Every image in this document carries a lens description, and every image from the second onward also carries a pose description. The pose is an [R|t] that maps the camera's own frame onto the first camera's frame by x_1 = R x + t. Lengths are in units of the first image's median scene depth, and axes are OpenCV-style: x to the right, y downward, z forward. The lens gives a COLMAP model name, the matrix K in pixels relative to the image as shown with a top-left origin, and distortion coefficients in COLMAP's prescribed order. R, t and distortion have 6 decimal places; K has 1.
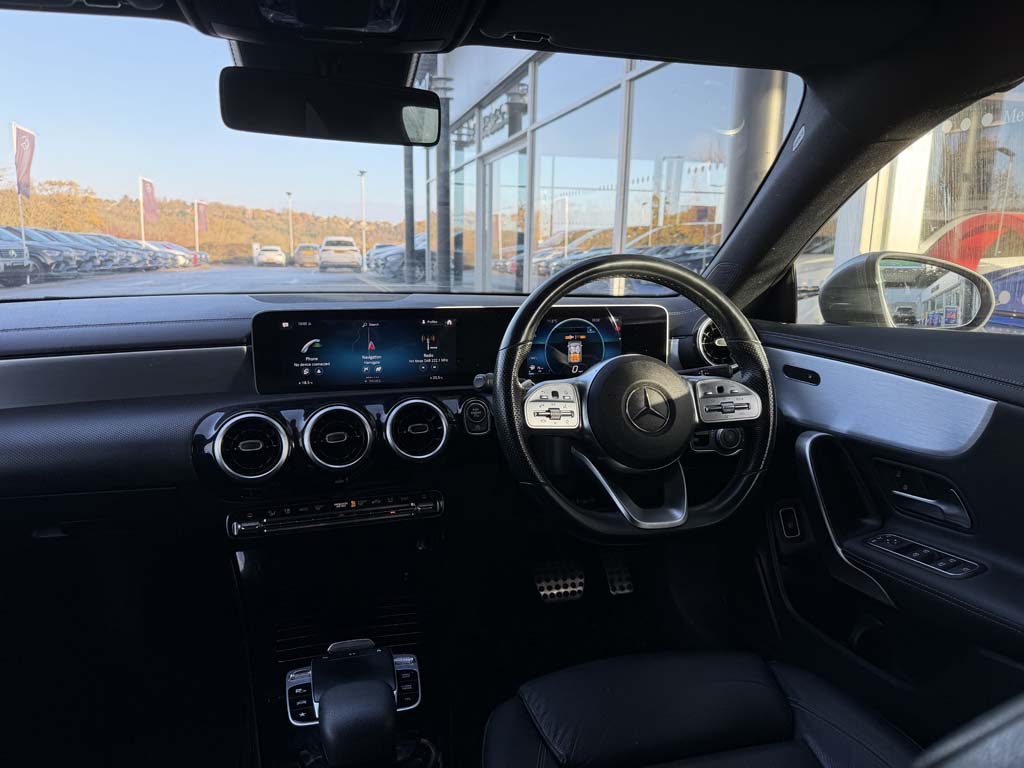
lens RADIAL K [[797.6, 0, 511.5], [0, 797.6, 404.1], [0, 0, 1]] dist [0.230734, -0.481159]
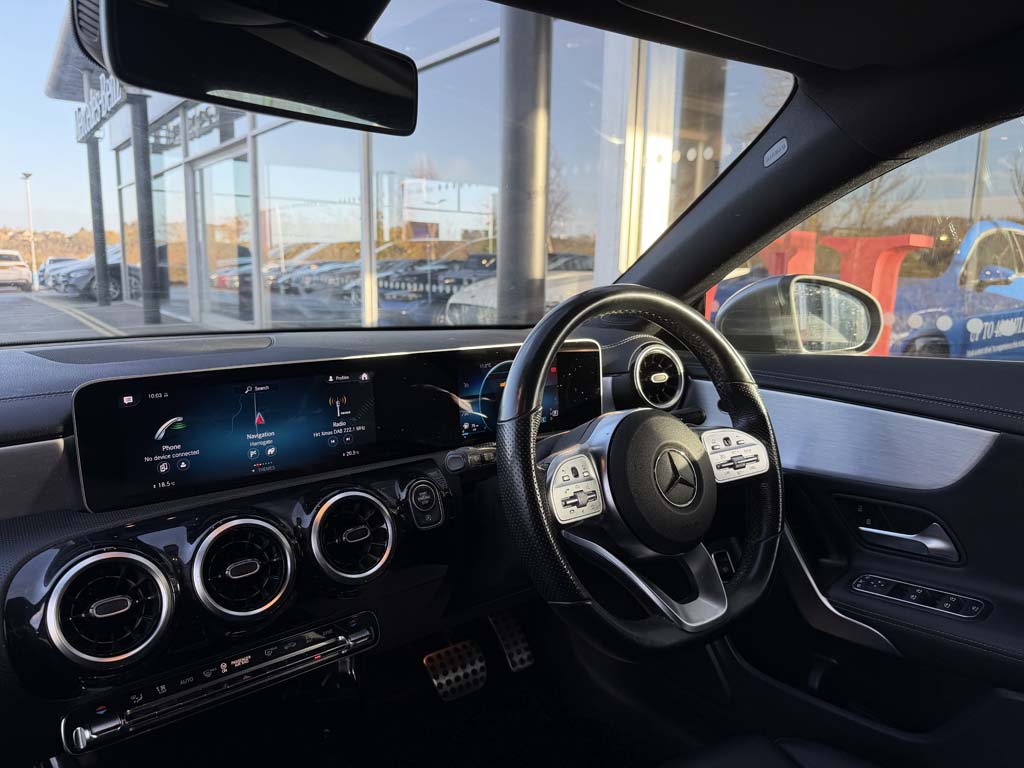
lens RADIAL K [[771.4, 0, 512.0], [0, 771.4, 384.0], [0, 0, 1]] dist [0.072615, -0.107470]
pose [[0.917536, -0.068492, 0.391709, -0.228350], [0.080126, 0.996695, -0.013410, -0.073831], [-0.389495, 0.043690, 0.919992, 0.289085]]
